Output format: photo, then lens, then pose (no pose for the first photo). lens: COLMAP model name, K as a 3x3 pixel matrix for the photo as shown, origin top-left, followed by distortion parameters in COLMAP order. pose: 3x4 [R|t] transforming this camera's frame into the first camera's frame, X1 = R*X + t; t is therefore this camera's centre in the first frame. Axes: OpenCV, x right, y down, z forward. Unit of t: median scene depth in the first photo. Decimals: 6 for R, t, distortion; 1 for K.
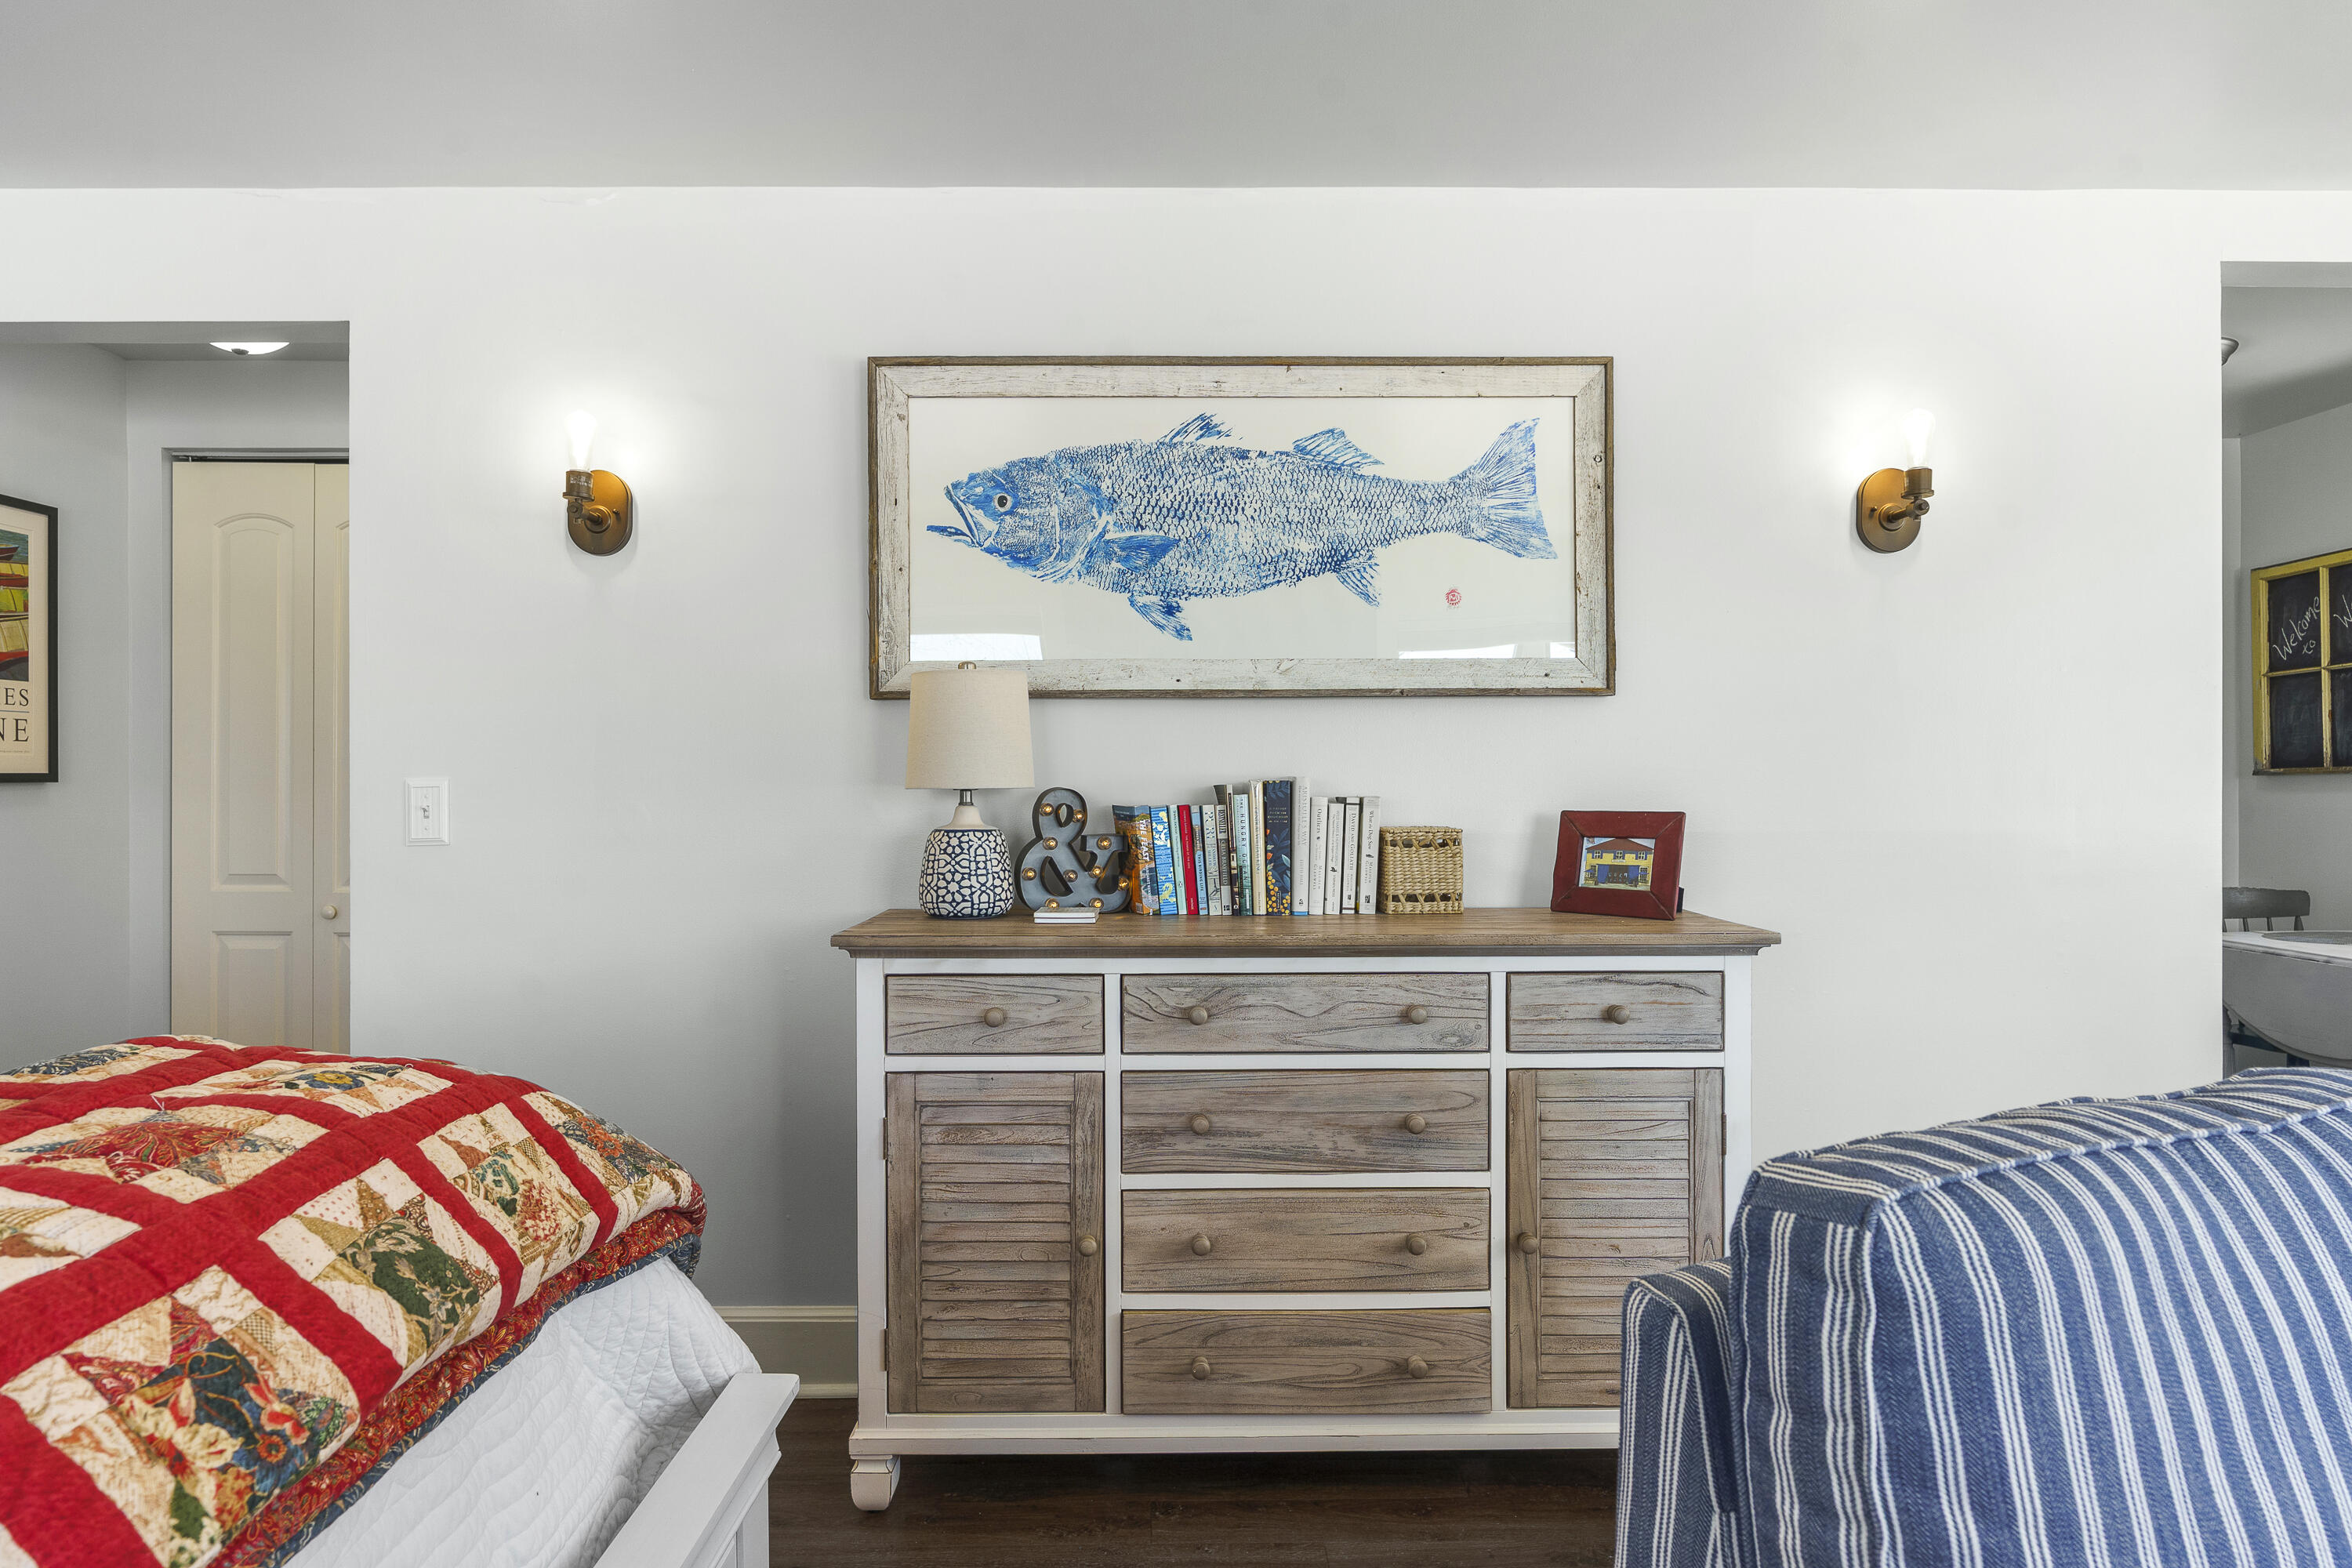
lens RADIAL K [[1378.4, 0, 1190.8], [0, 1378.4, 788.1], [0, 0, 1]] dist [0.004279, -0.000064]
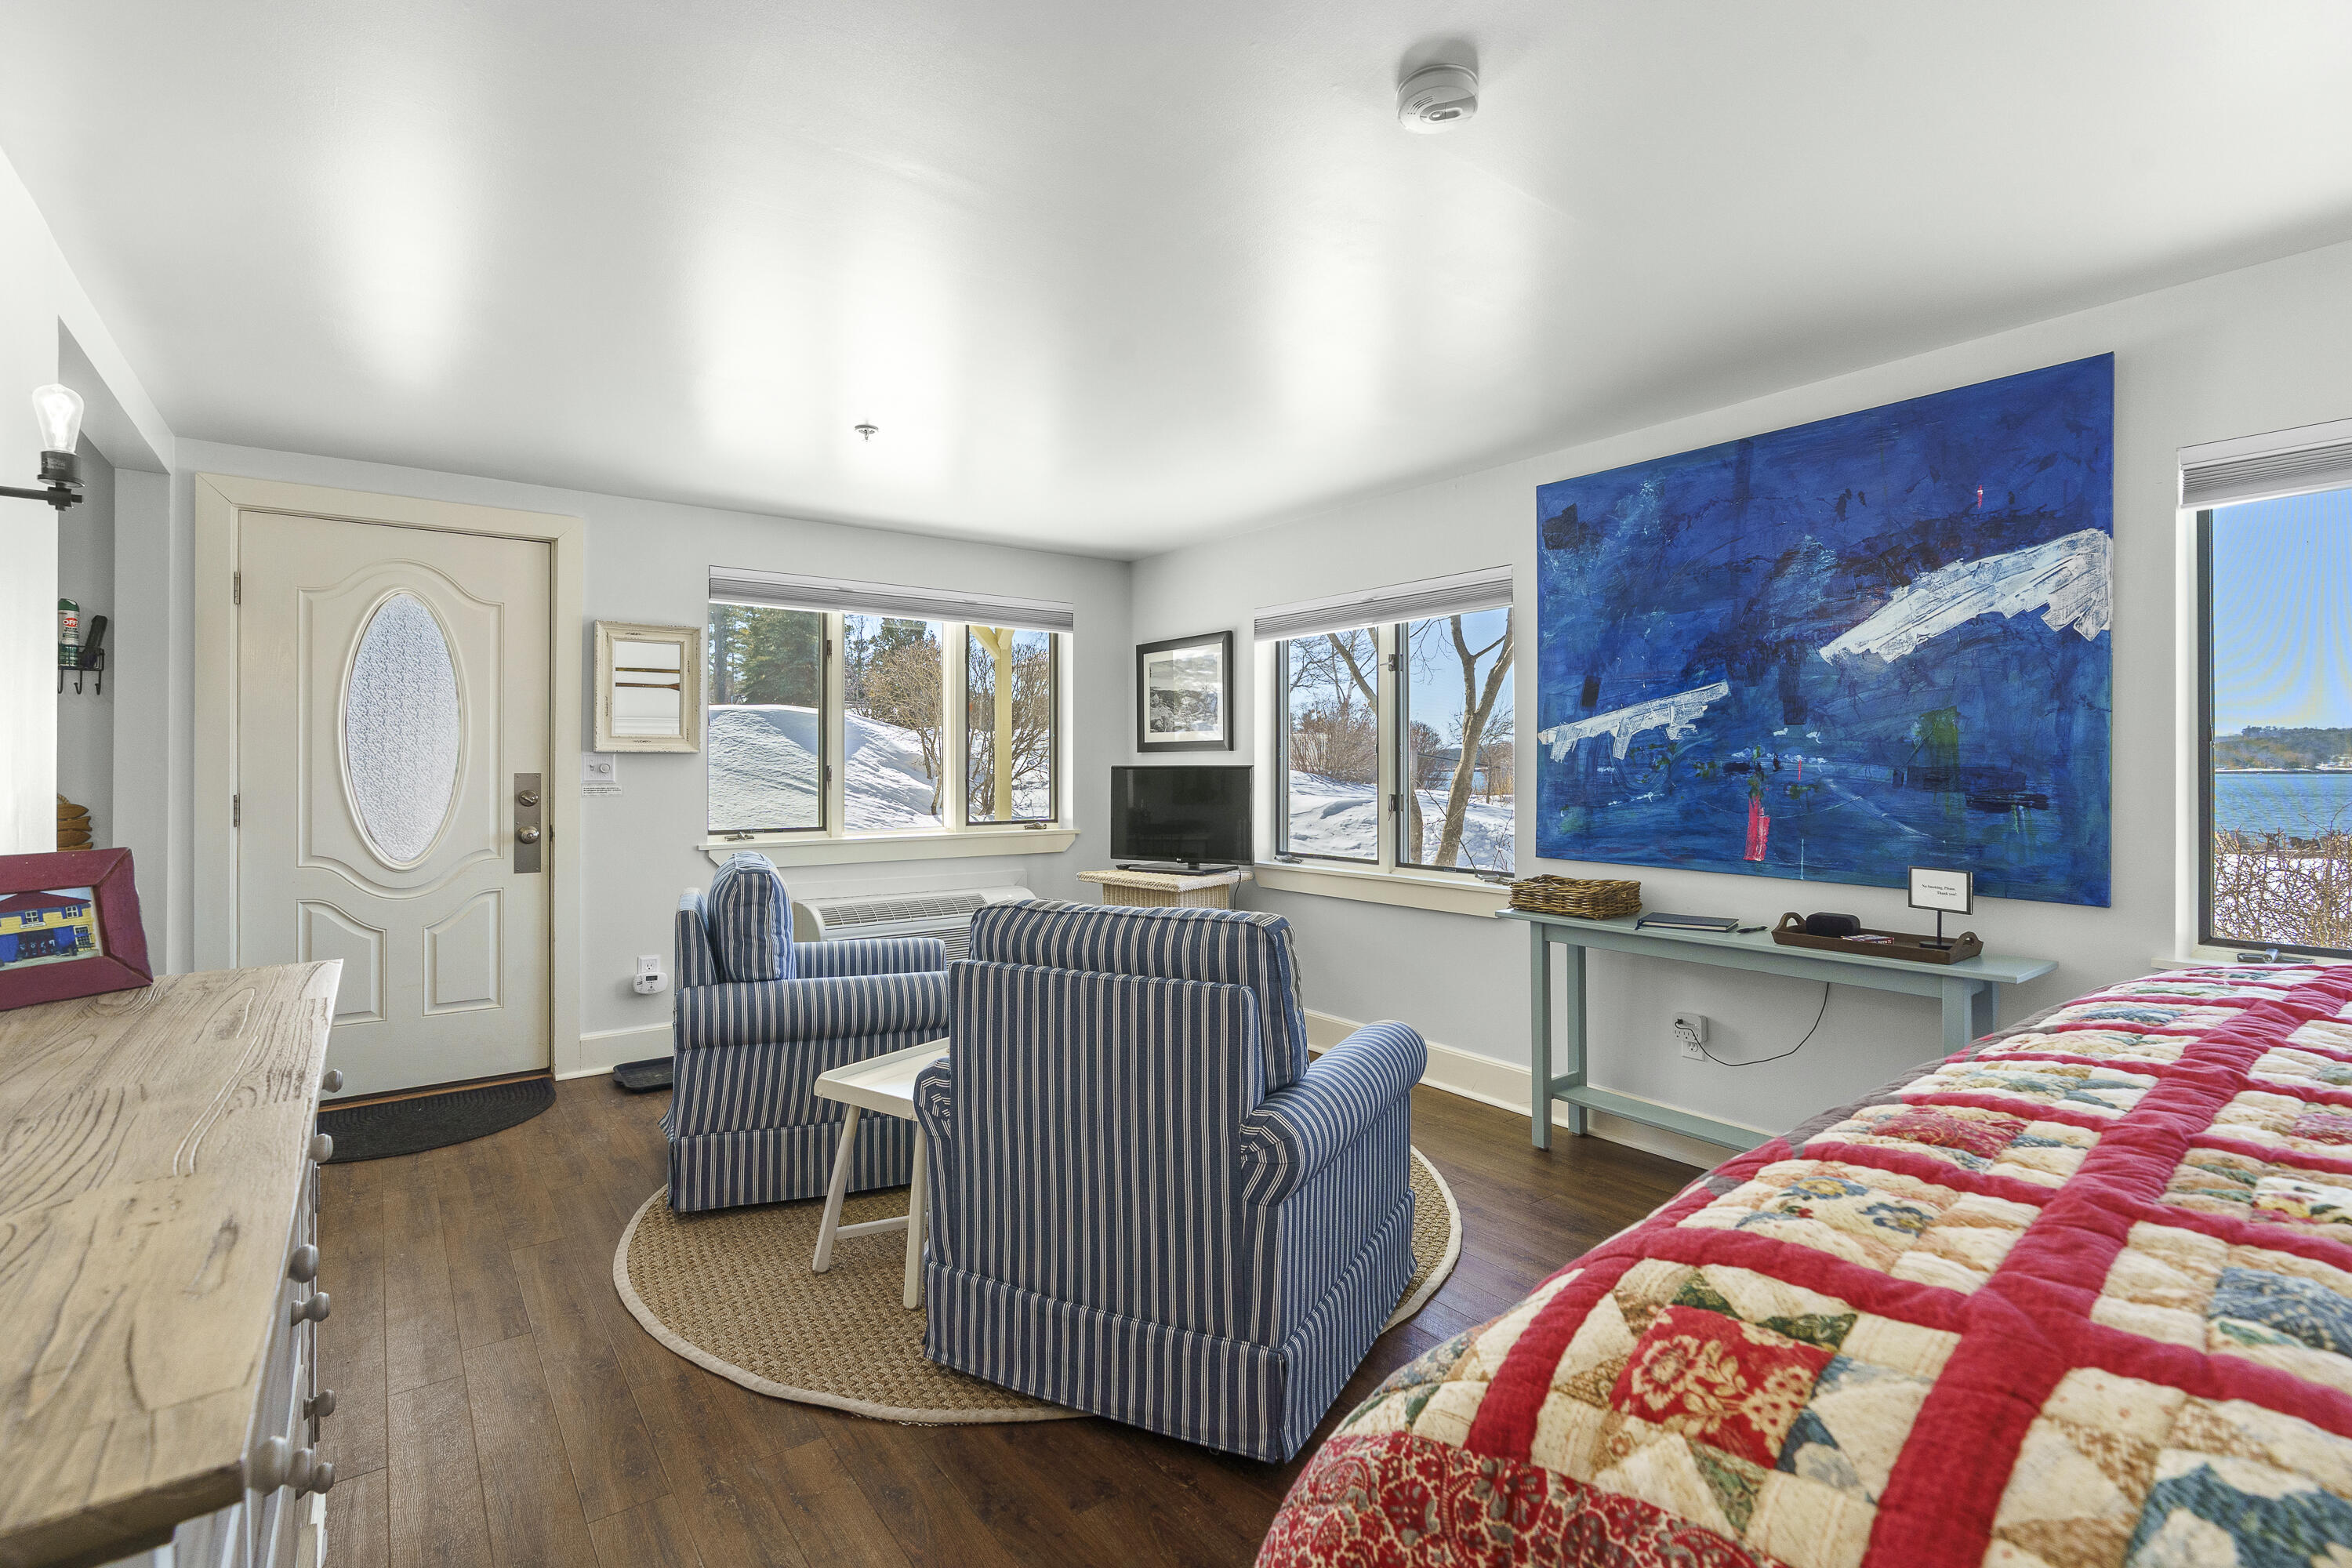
lens RADIAL K [[1091.6, 0, 1183.8], [0, 1091.6, 770.5], [0, 0, 1]] dist [-0.018595, 0.004438]
pose [[-0.584389, 0.003409, 0.811466, -0.467671], [0.006813, 0.999977, 0.000706, -0.021113], [-0.811445, 0.005941, -0.584399, 0.852793]]
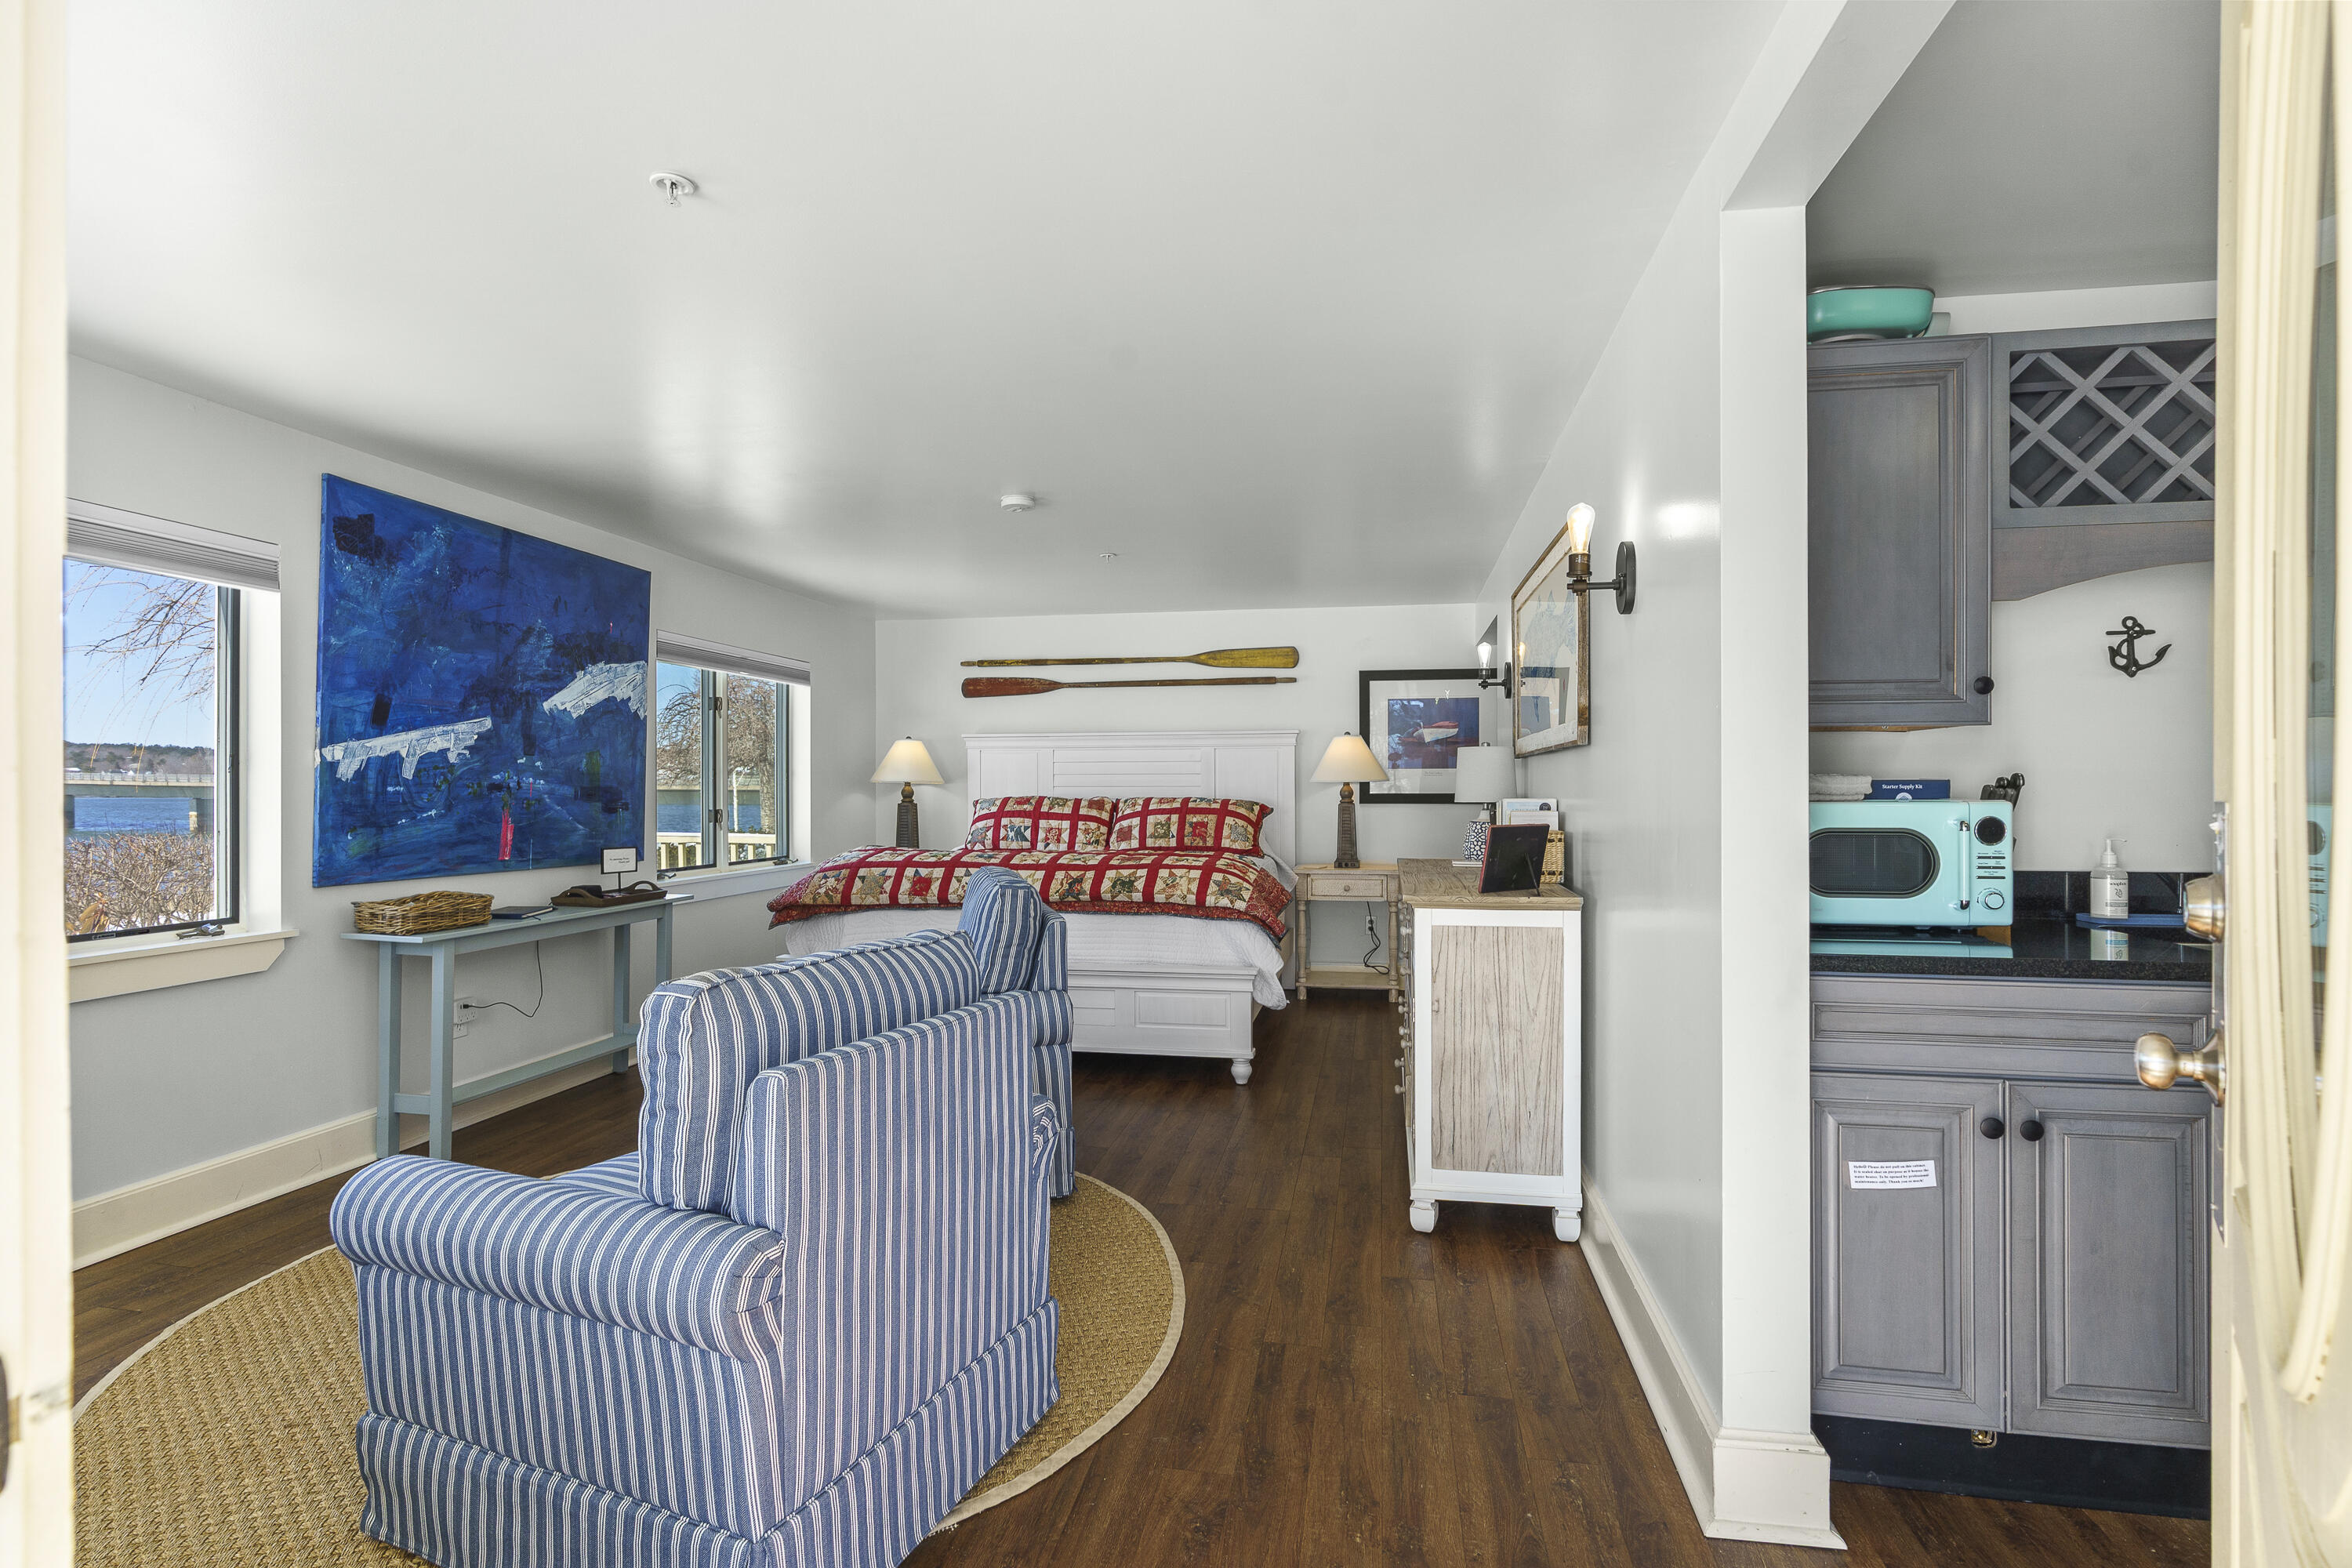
lens RADIAL K [[1103.3, 0, 1167.2], [0, 1103.3, 789.0], [0, 0, 1]] dist [-0.004162, 0.002812]
pose [[-0.208886, 0.006562, -0.977918, 1.580392], [-0.002219, 0.999972, 0.007184, -0.030124], [0.977938, 0.003670, -0.208865, 0.884862]]
